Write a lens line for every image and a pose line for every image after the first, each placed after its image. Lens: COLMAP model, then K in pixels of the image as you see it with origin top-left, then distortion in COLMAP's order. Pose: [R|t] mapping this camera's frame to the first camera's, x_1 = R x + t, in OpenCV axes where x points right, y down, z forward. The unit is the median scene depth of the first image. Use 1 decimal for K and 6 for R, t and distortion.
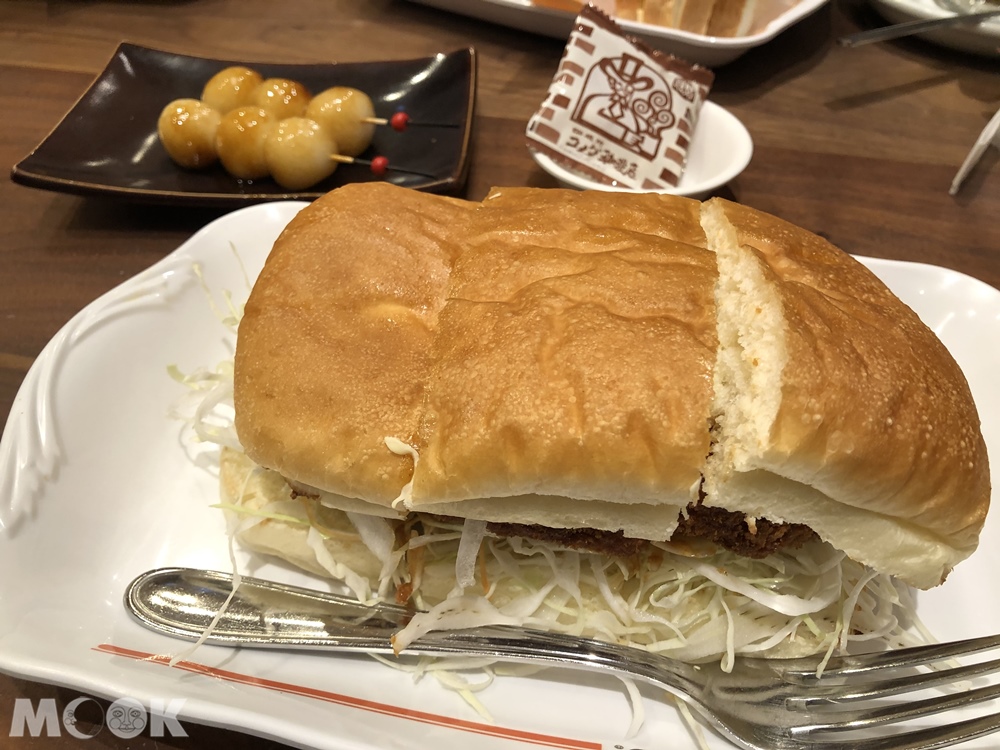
lens RADIAL K [[815.4, 0, 500.0], [0, 815.4, 375.0], [0, 0, 1]] dist [0.040425, 0.006435]
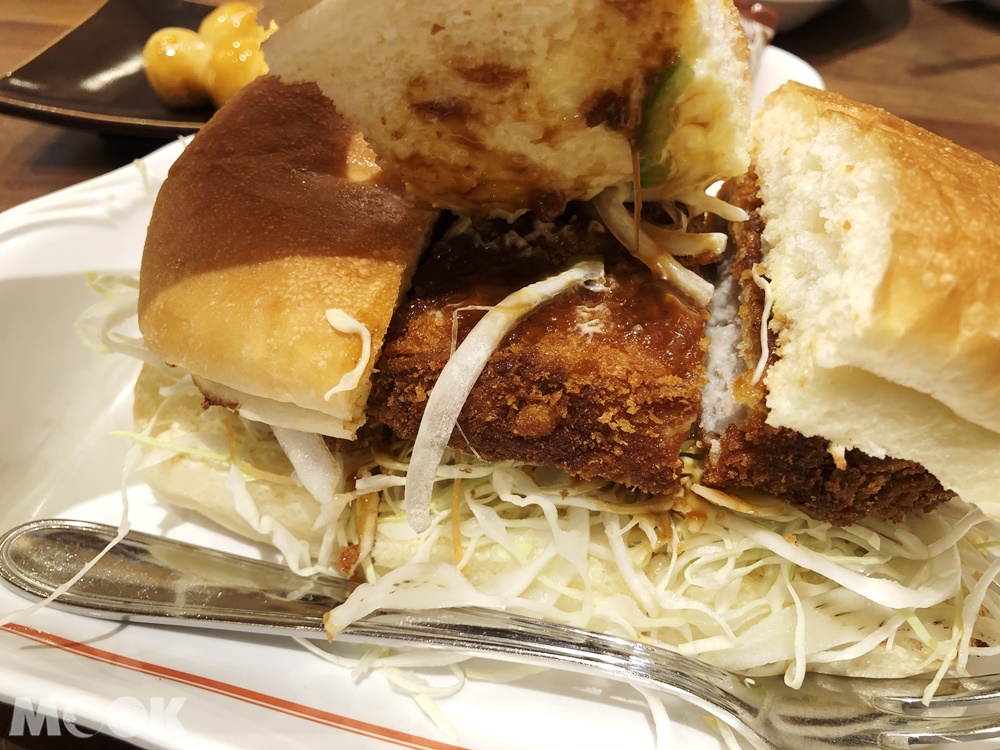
lens RADIAL K [[829.8, 0, 500.0], [0, 829.8, 375.0], [0, 0, 1]] dist [0.000337, 0.043909]
pose [[0.997789, 0.037918, -0.054582, 0.055027], [-0.041816, 0.996517, -0.072146, 0.156342], [0.051656, 0.074269, 0.995899, 0.261013]]
